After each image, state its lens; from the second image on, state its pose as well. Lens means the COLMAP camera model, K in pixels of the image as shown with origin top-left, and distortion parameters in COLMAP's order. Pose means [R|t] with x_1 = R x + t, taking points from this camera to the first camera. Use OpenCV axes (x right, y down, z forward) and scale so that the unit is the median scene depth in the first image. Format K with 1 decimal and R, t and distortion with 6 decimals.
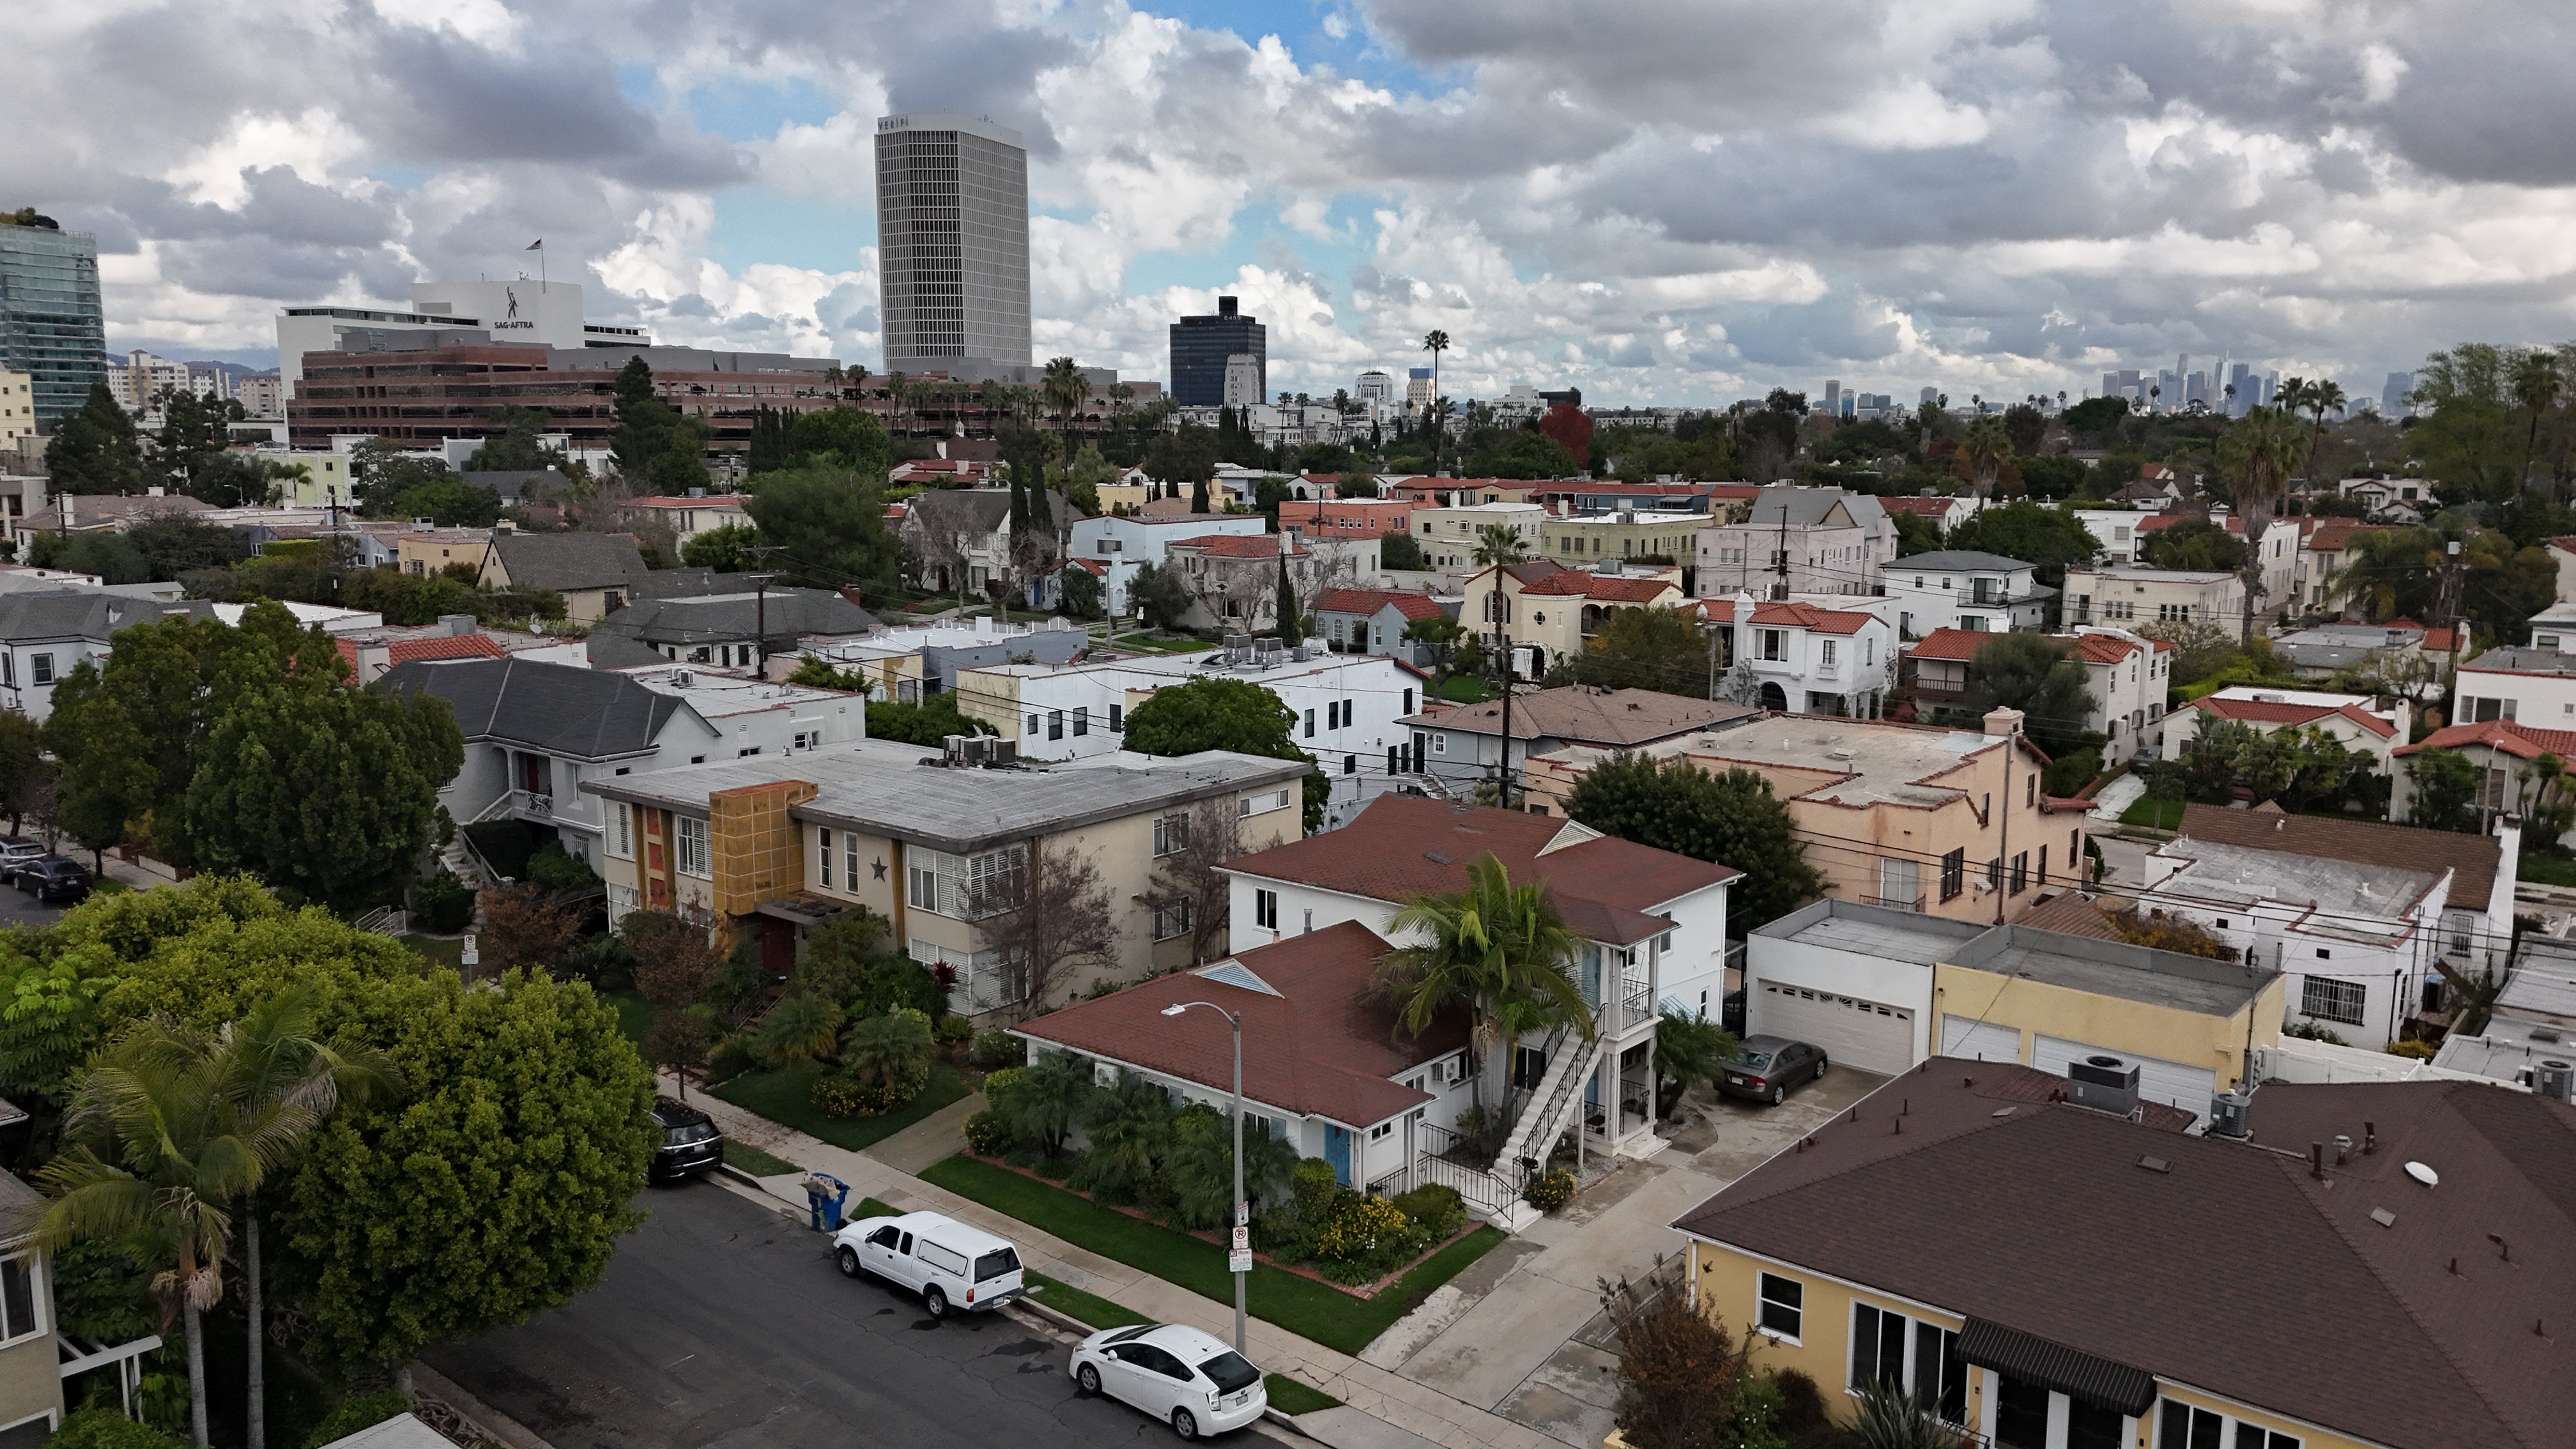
lens RADIAL K [[1888.0, 0, 1282.8], [0, 1888.0, 719.9], [0, 0, 1]] dist [0.074450, -0.070751]
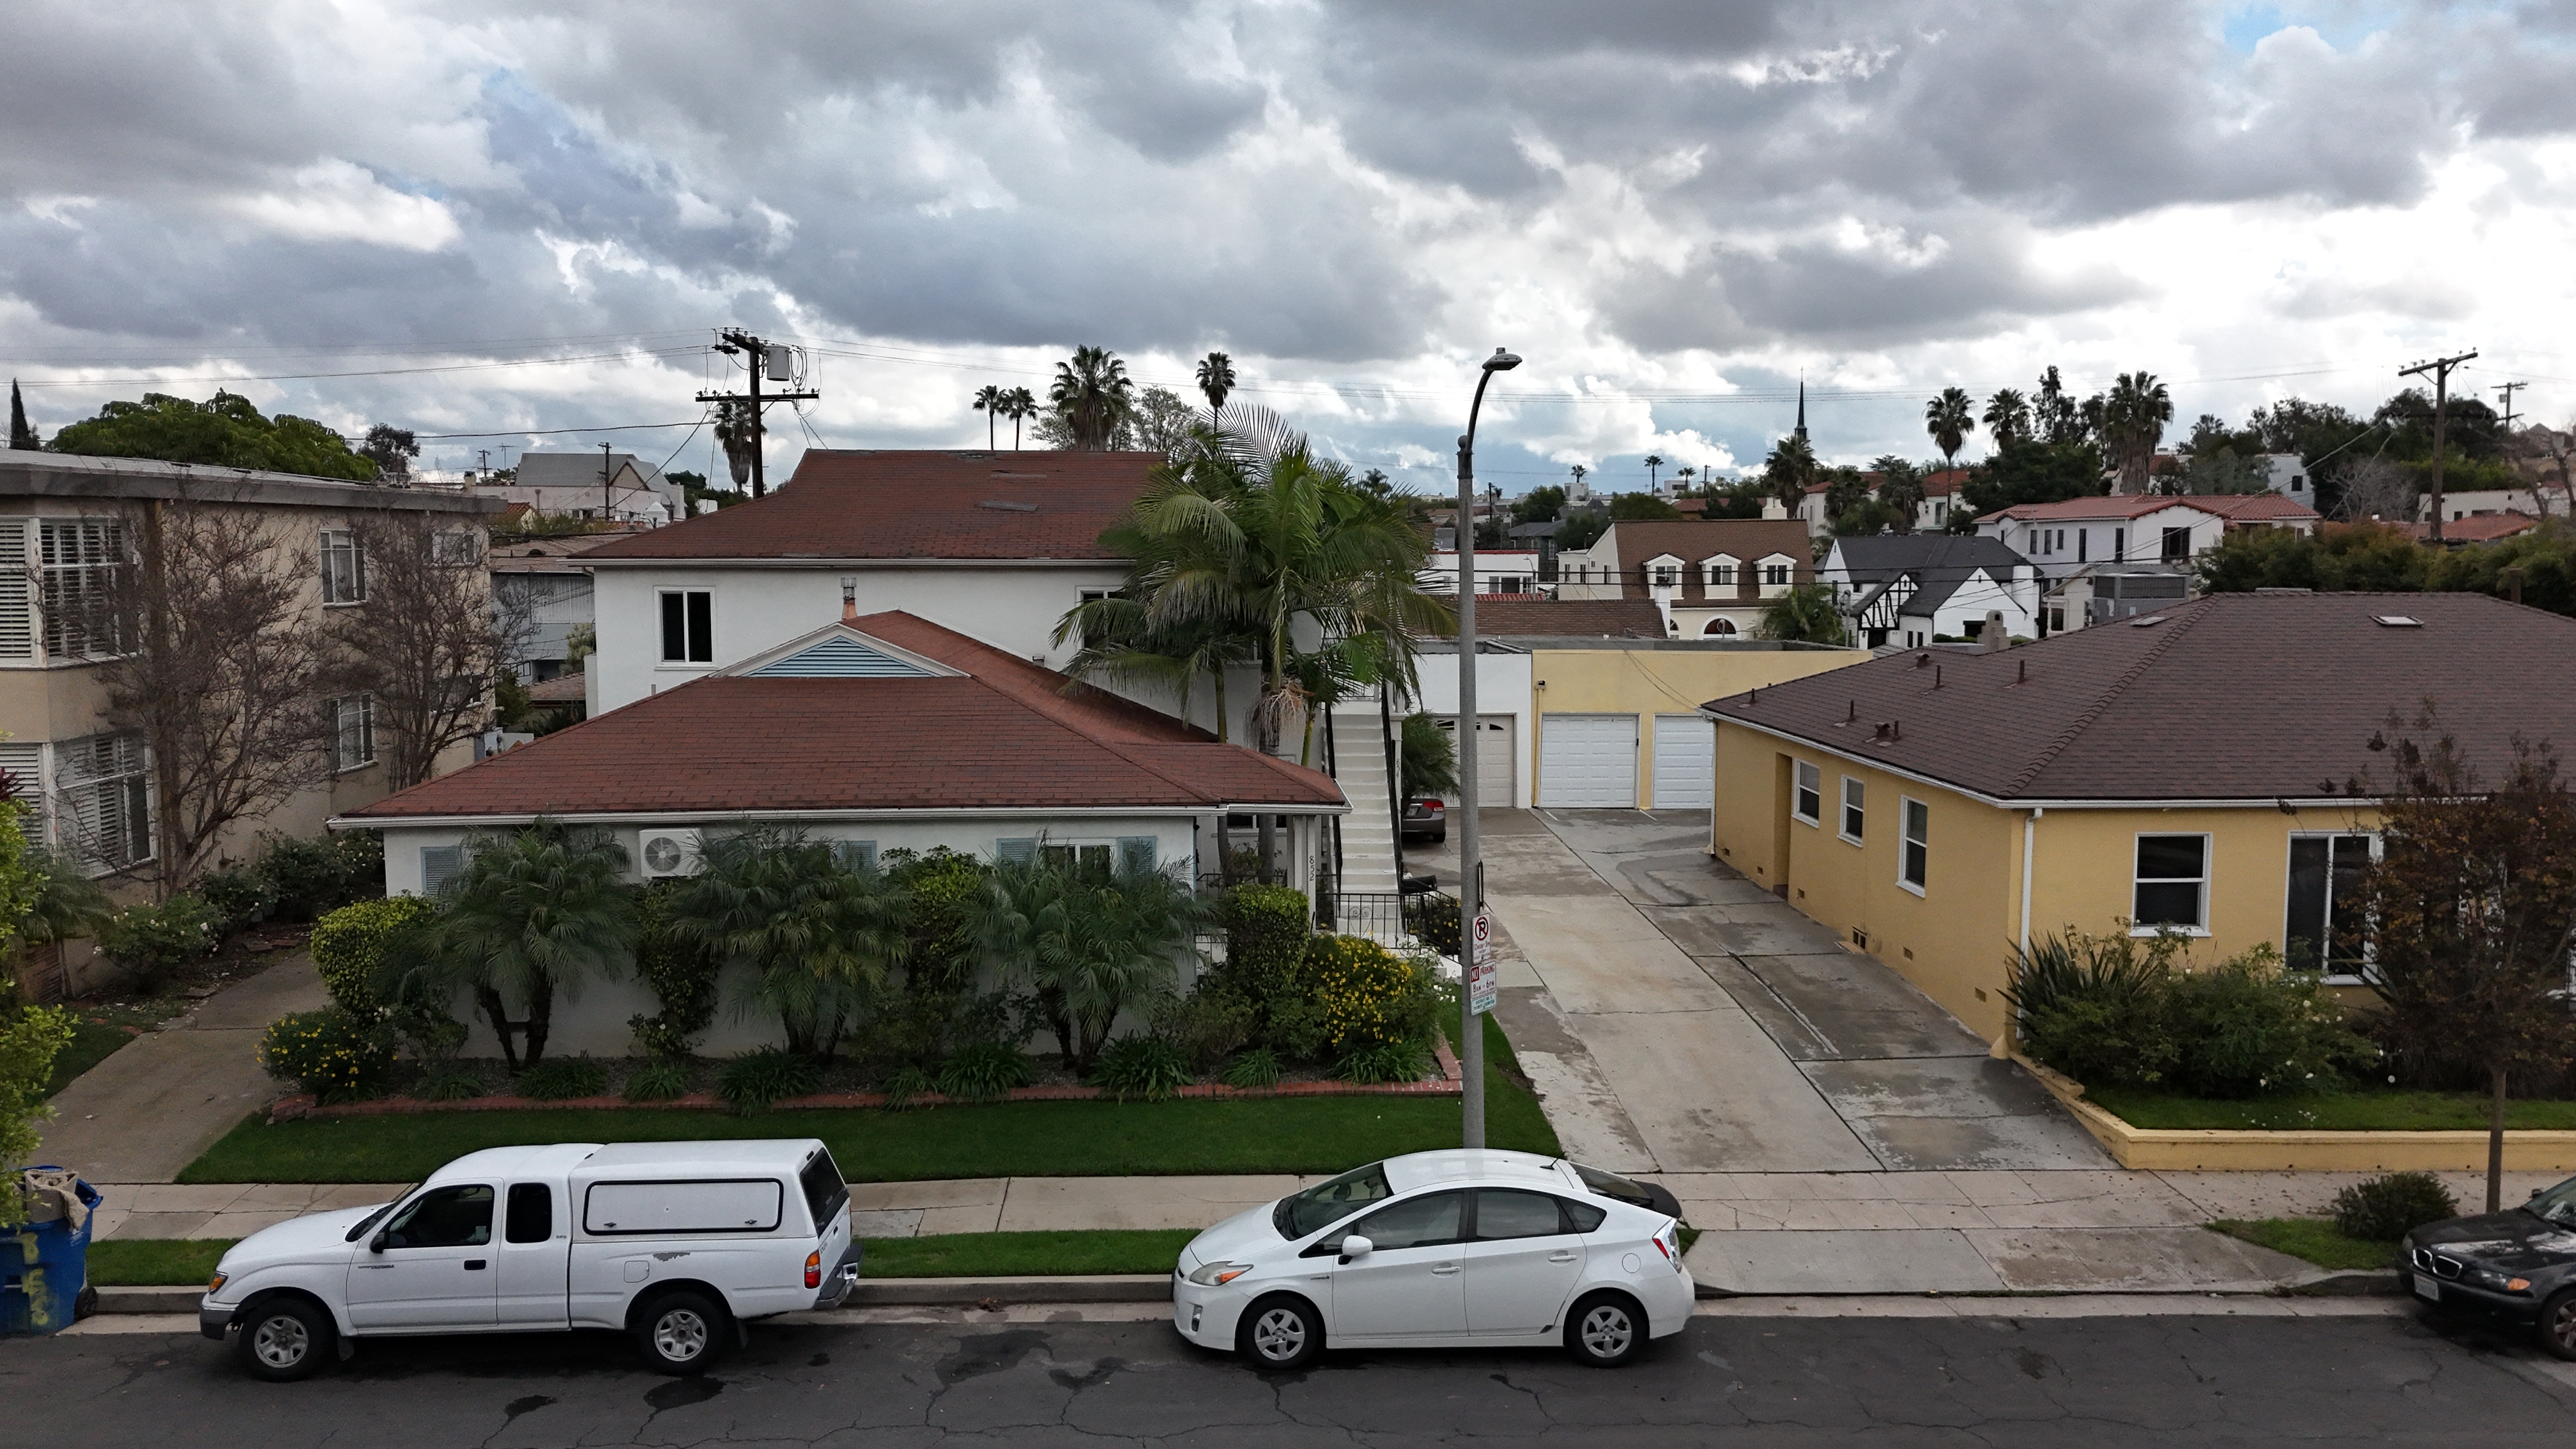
lens RADIAL K [[1888.0, 0, 1282.8], [0, 1888.0, 719.9], [0, 0, 1]] dist [0.074450, -0.070751]
pose [[0.734938, -0.062961, 0.675205, -0.290043], [0.105248, 0.994206, -0.021851, 0.179295], [-0.669917, 0.087123, 0.737307, 0.549180]]
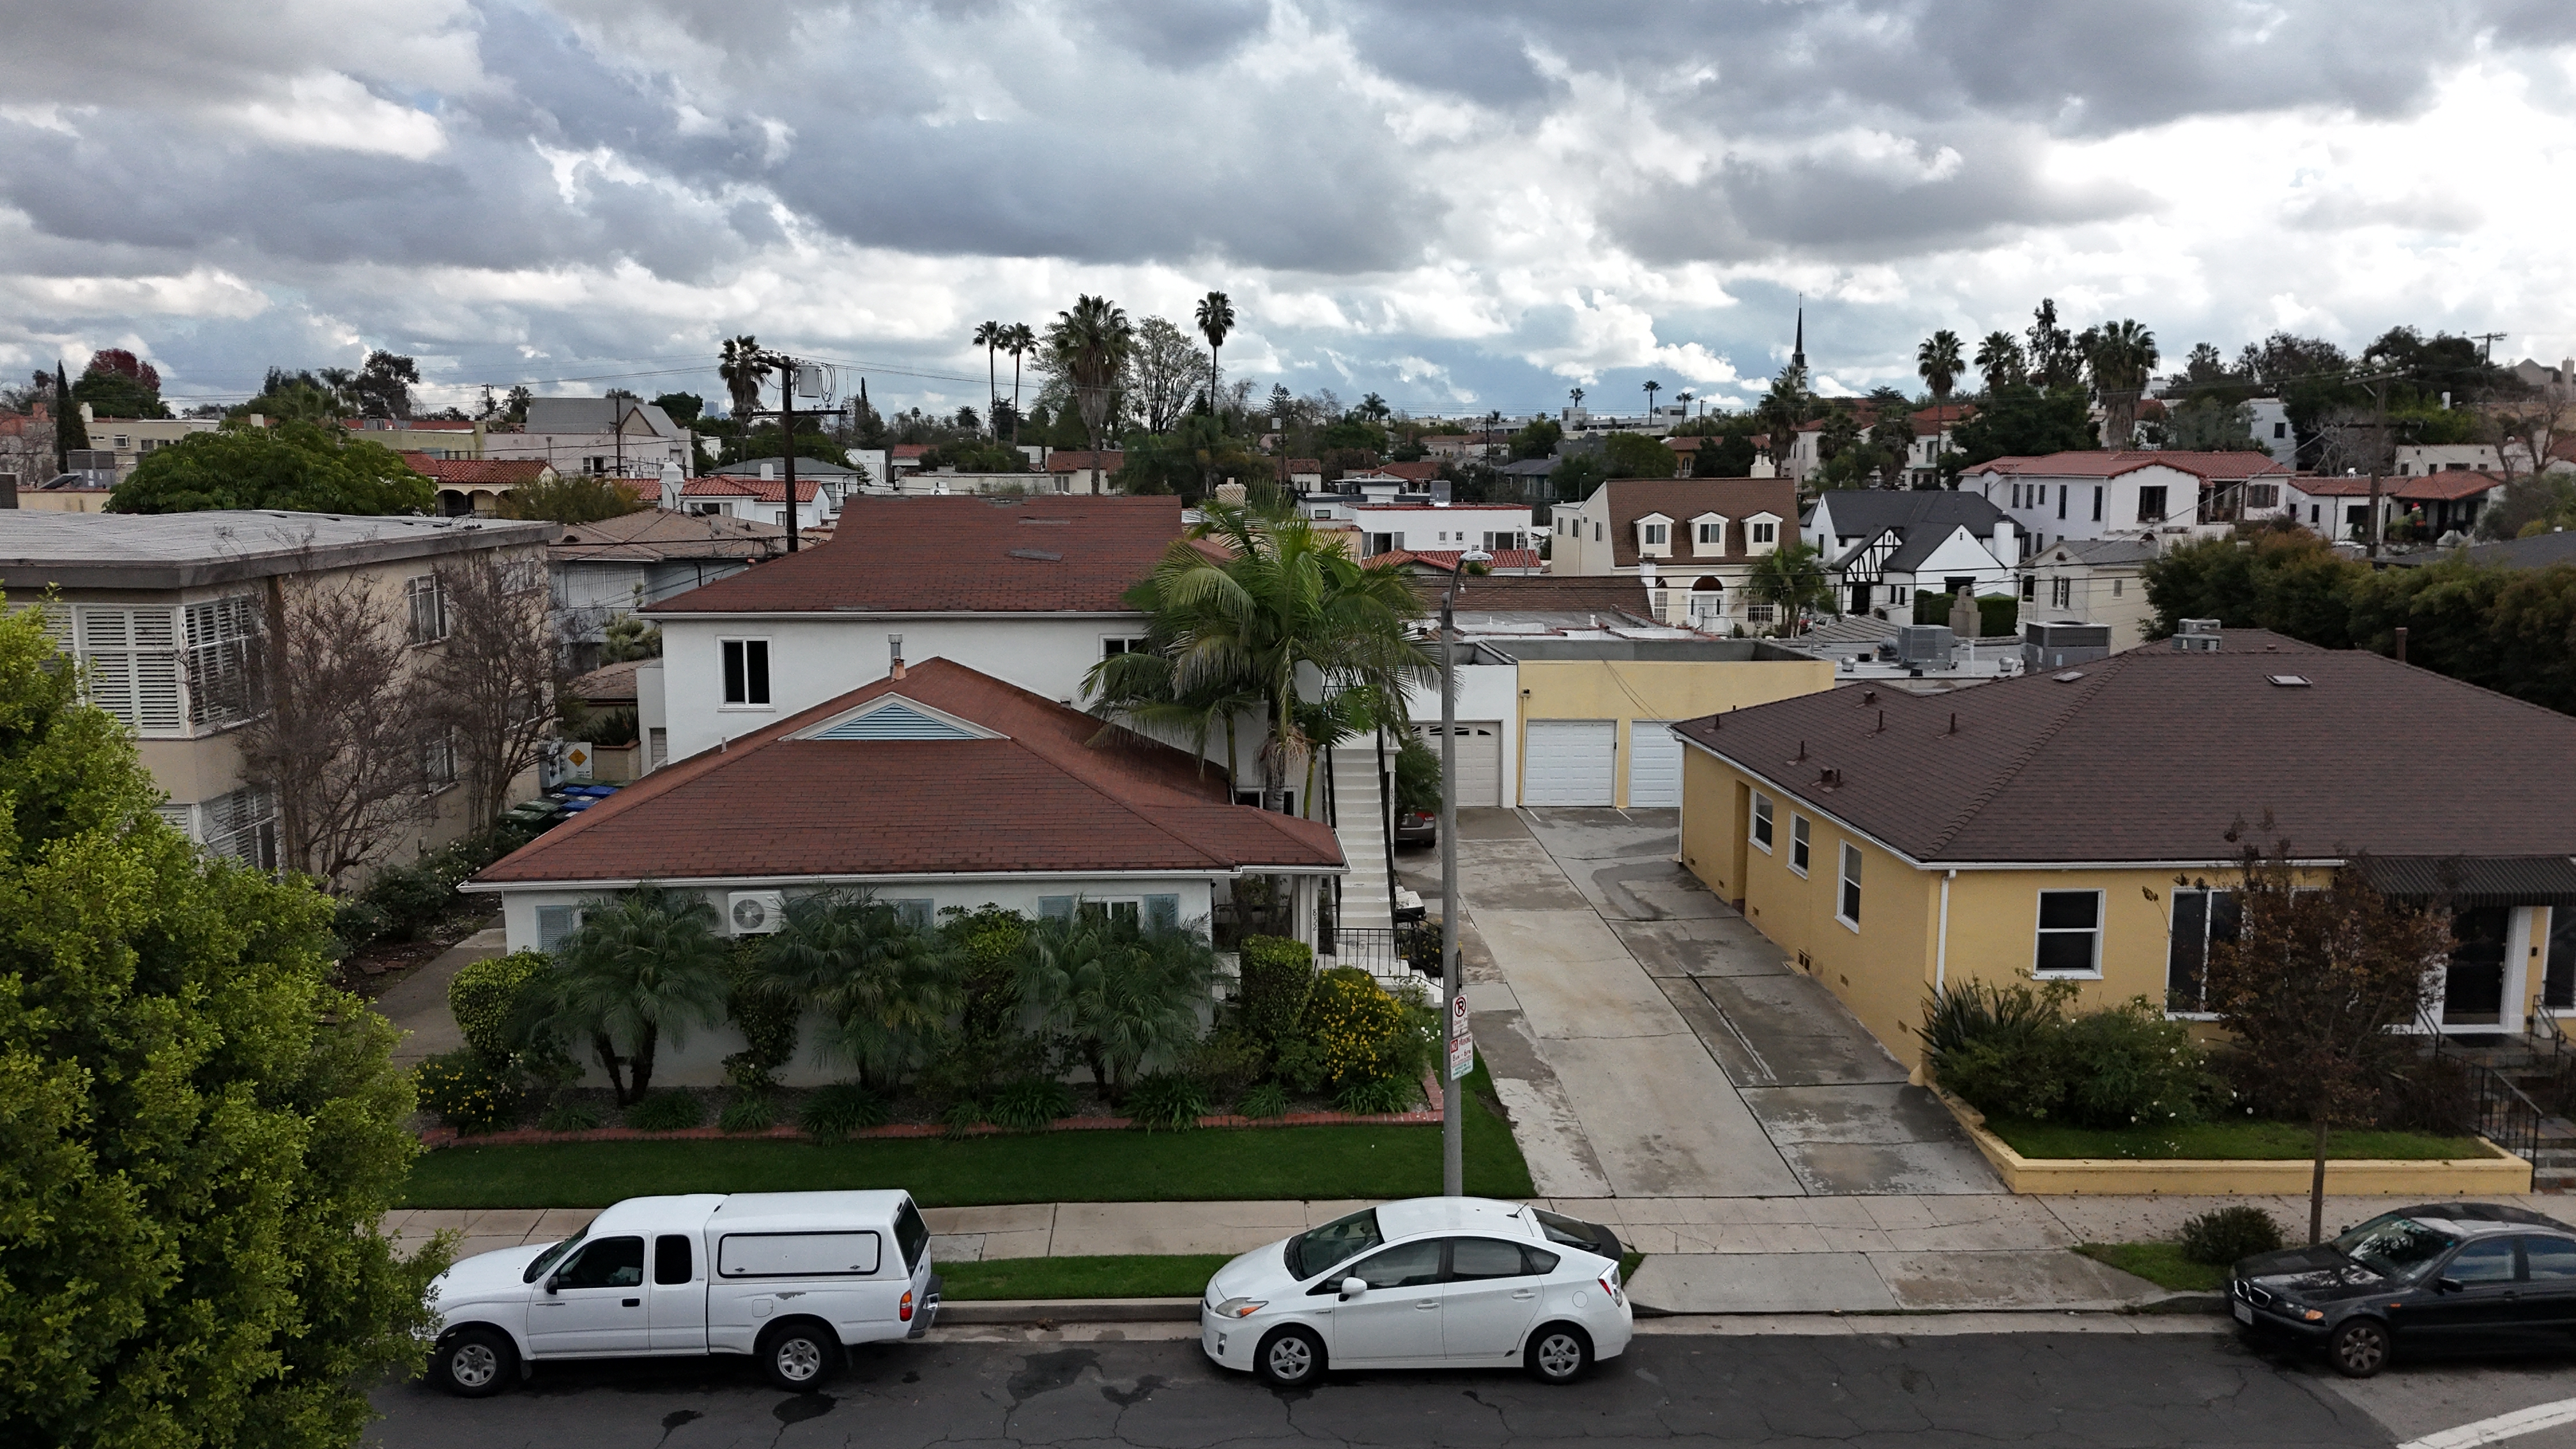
lens RADIAL K [[1888.0, 0, 1282.8], [0, 1888.0, 719.9], [0, 0, 1]] dist [0.074450, -0.070751]
pose [[0.733980, -0.092609, 0.672827, -0.331691], [0.104212, 0.994285, 0.023172, 0.136112], [-0.671128, 0.053109, 0.739437, 0.500855]]
